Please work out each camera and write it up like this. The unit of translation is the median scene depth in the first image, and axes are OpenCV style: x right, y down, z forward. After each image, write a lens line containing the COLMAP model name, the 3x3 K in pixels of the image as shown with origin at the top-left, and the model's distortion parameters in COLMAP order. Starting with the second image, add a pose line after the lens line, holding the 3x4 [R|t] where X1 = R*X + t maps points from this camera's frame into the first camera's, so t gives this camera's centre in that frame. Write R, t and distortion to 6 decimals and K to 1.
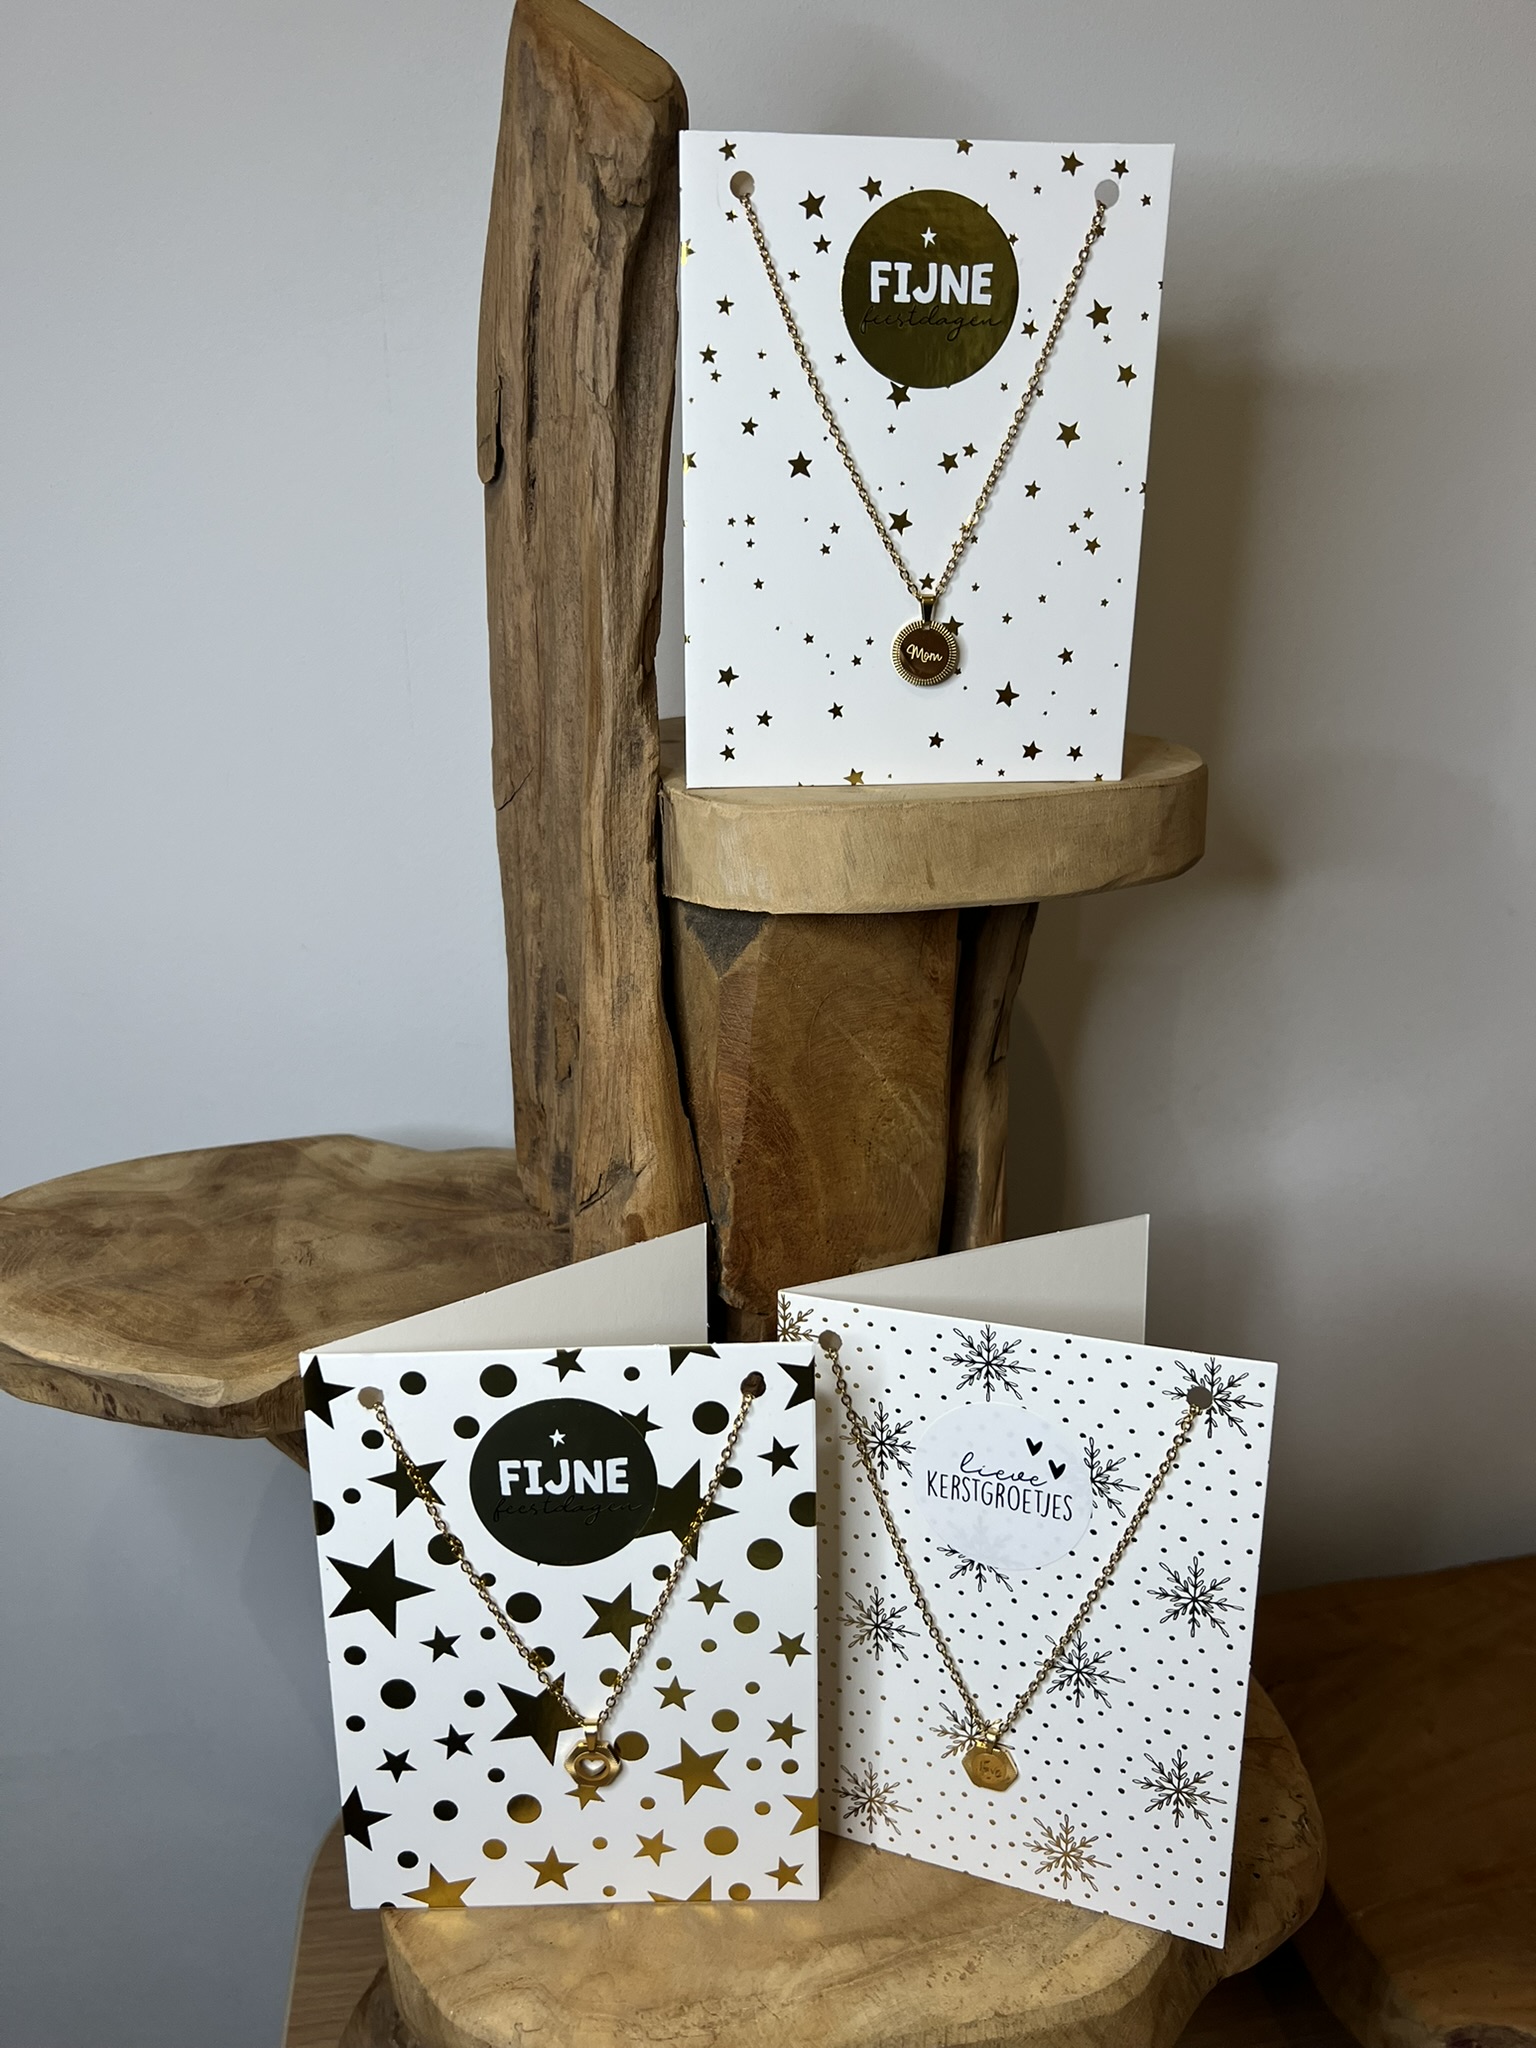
lens RADIAL K [[1602.6, 0, 770.5], [0, 1602.6, 1033.1], [0, 0, 1]] dist [0.034227, -0.063670]
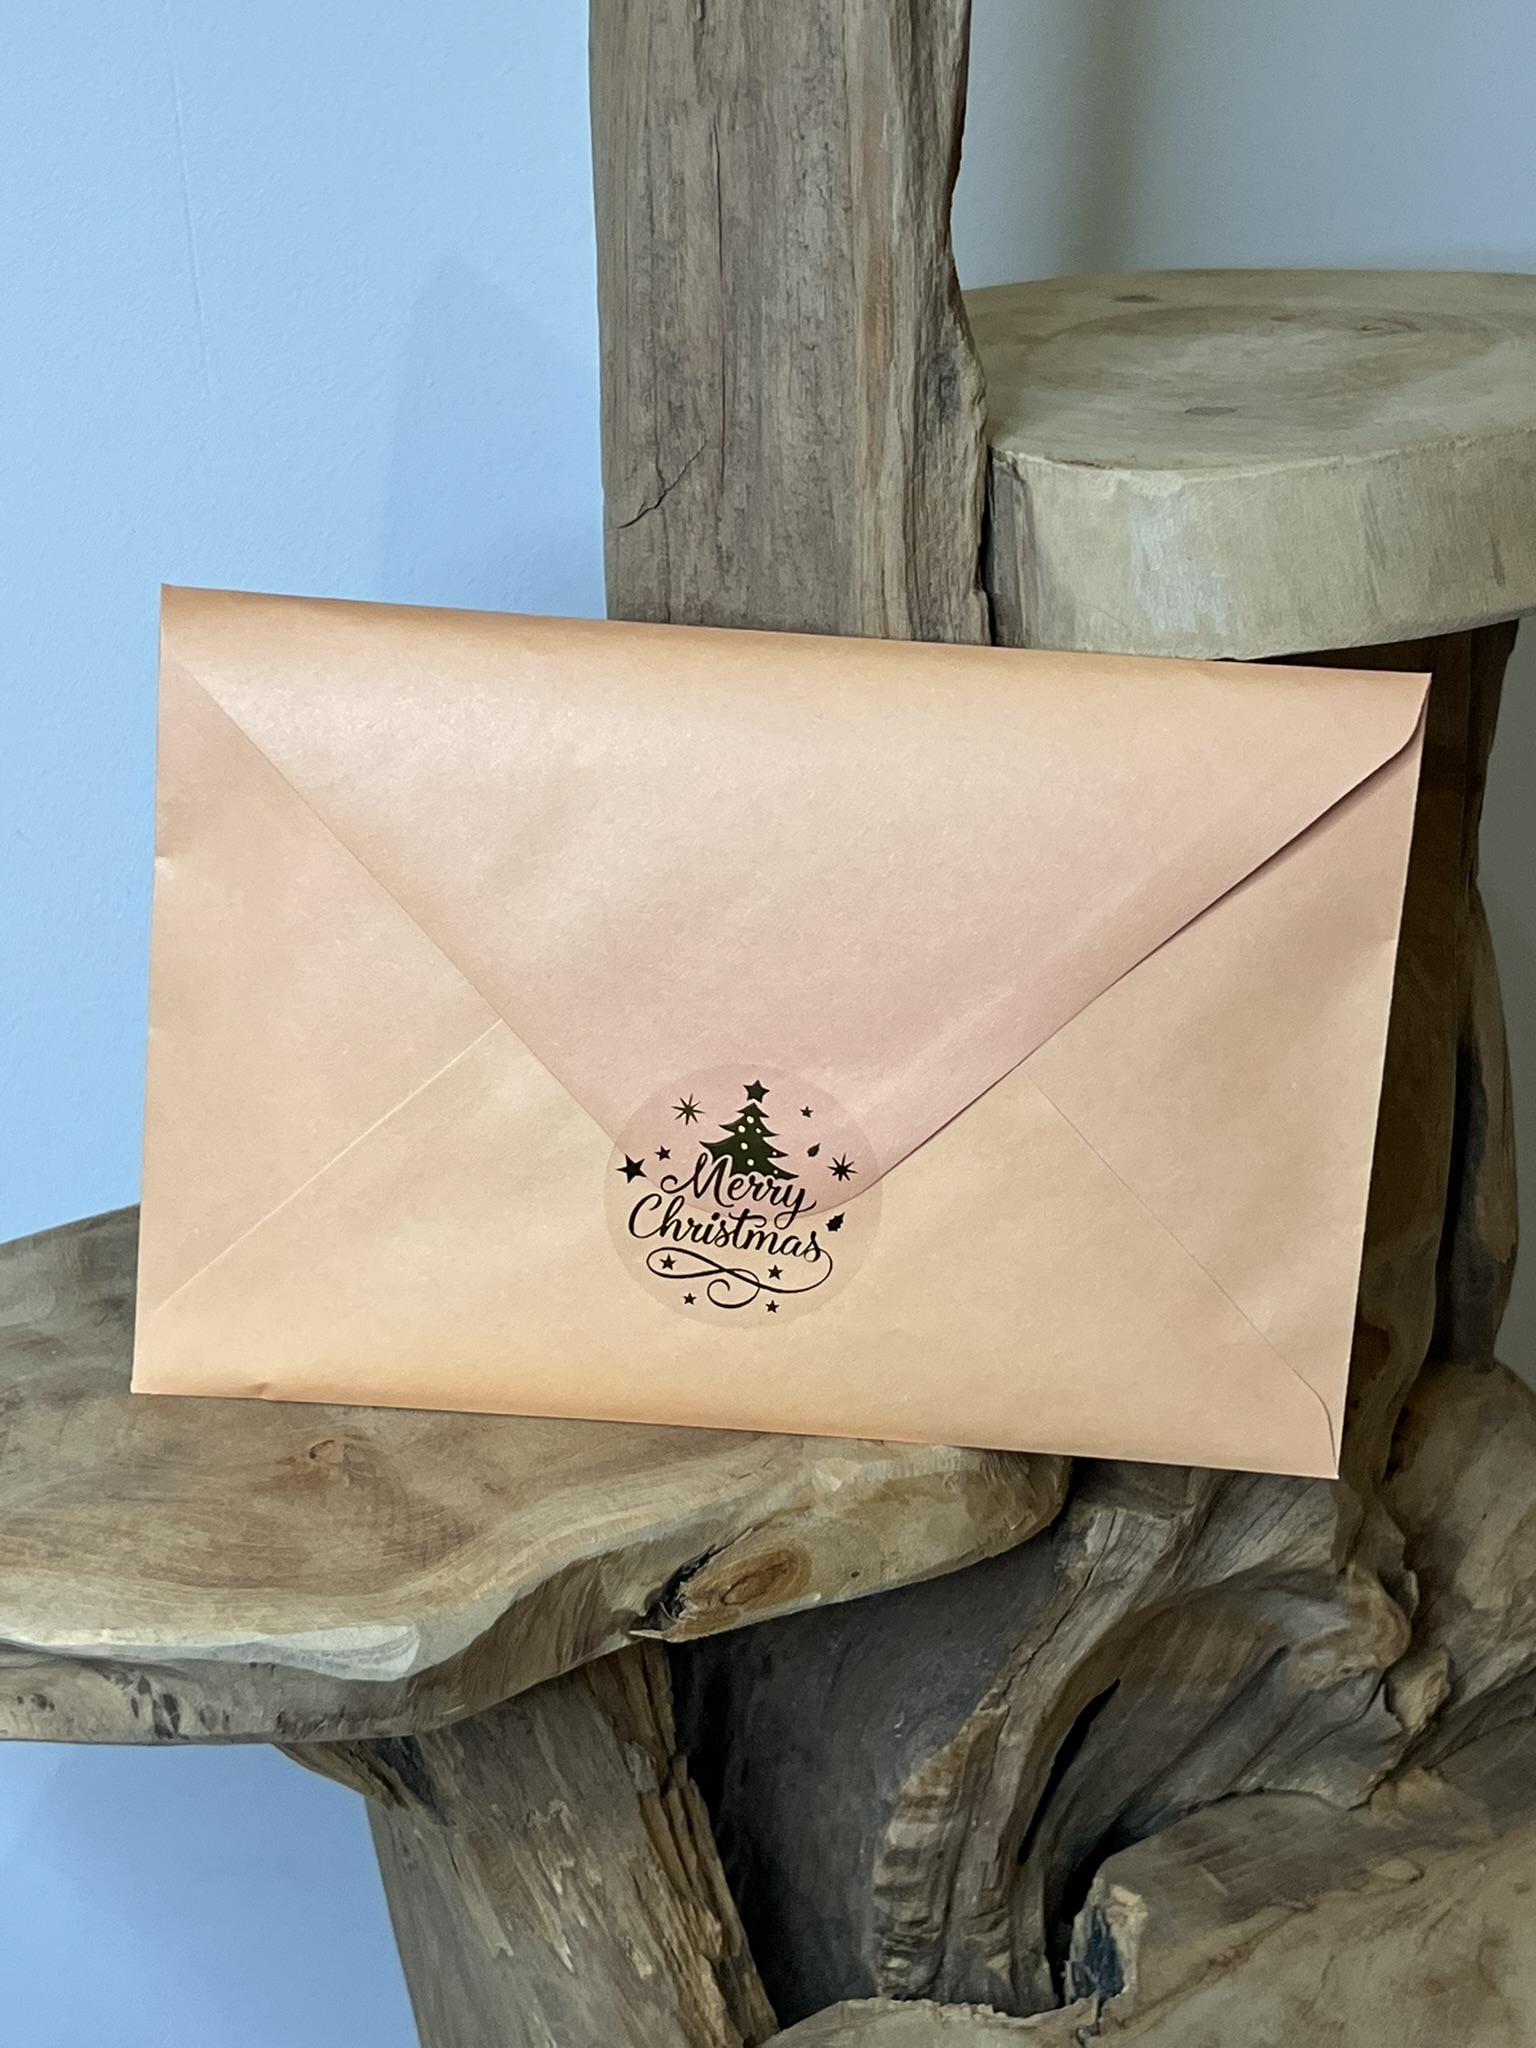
lens RADIAL K [[3190.0, 0, 768.0], [0, 3190.0, 1024.0], [0, 0, 1]] dist [0.250473, -0.914986]
pose [[0.970127, -0.127347, 0.206486, -0.440464], [0.120408, 0.991664, 0.045882, -0.020463], [-0.210608, -0.019649, 0.977373, -0.080647]]
